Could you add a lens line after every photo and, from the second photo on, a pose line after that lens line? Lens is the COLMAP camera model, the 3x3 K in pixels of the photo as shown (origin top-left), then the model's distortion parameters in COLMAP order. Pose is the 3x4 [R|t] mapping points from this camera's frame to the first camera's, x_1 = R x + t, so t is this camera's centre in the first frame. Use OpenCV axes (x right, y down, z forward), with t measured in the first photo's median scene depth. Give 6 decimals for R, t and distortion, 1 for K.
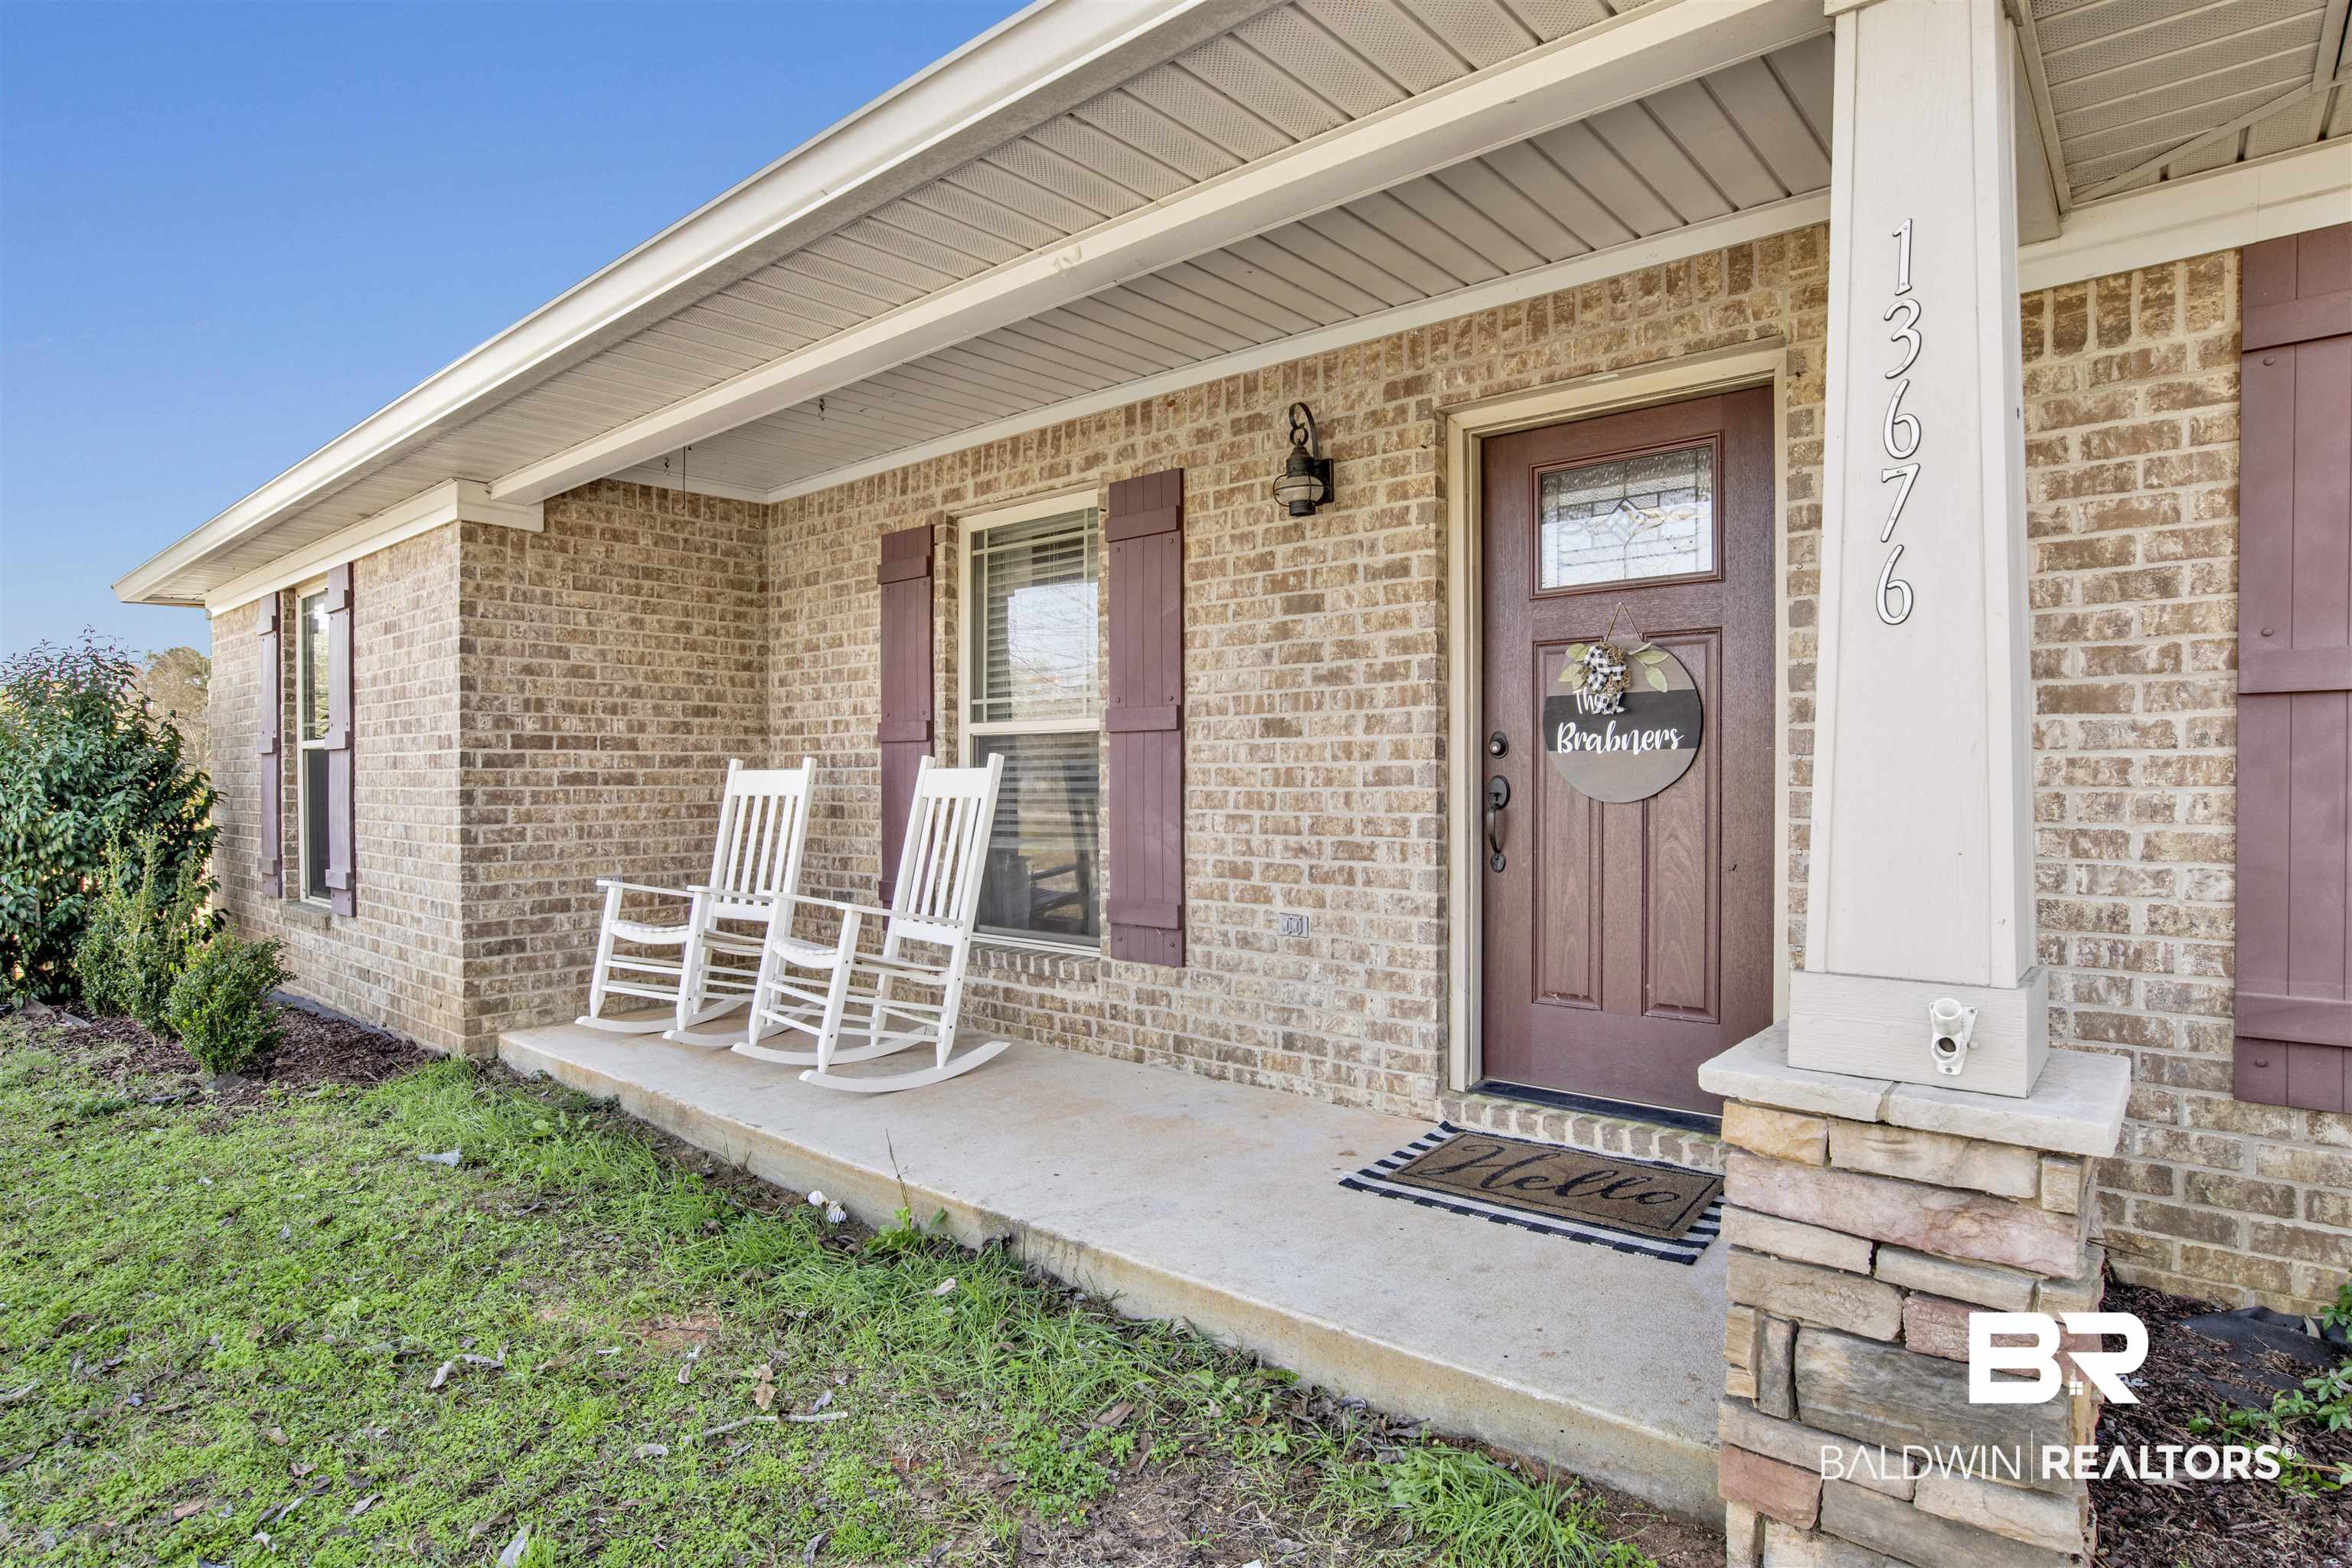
lens RADIAL K [[1273.4, 0, 1128.4], [0, 1273.4, 787.8], [0, 0, 1]] dist [-0.071420, 0.031192]
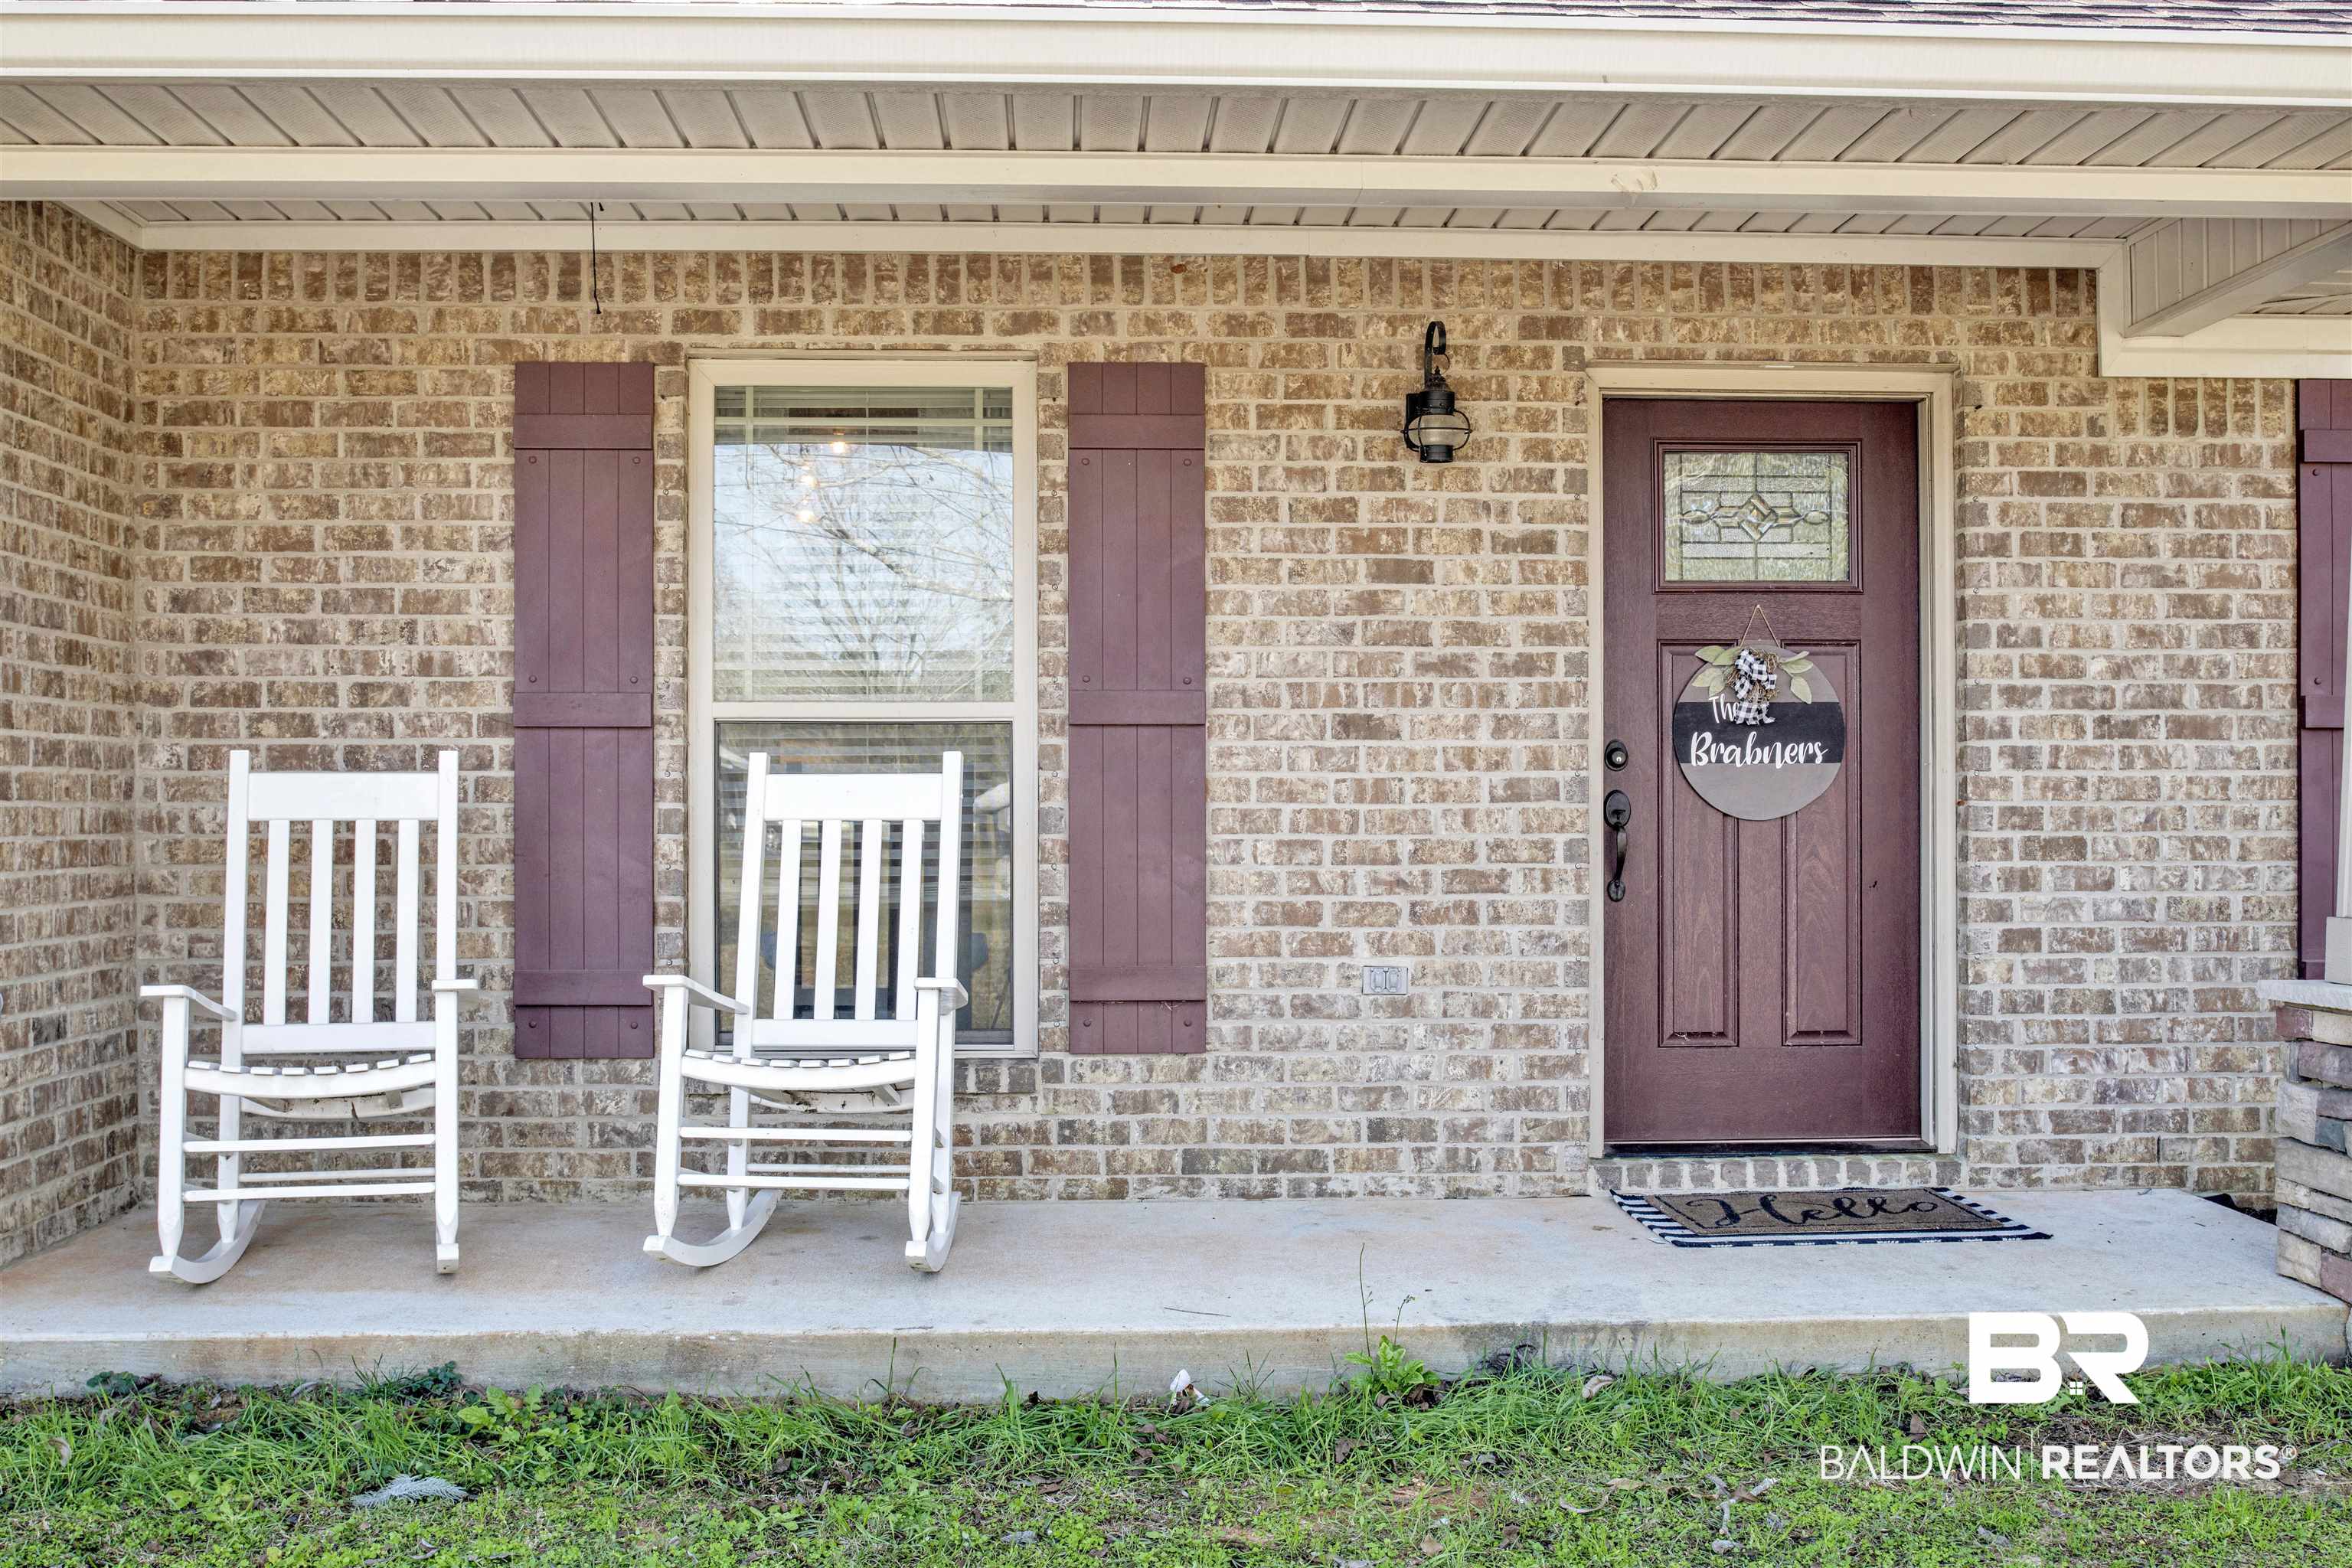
lens RADIAL K [[2422.3, 0, 1174.2], [0, 2422.3, 822.7], [0, 0, 1]] dist [-0.045233, -0.015265]
pose [[0.703797, 0.000058, 0.710401, -1.079959], [0.003901, 0.999985, -0.003946, 0.017635], [-0.710391, 0.005548, 0.703786, 0.045987]]
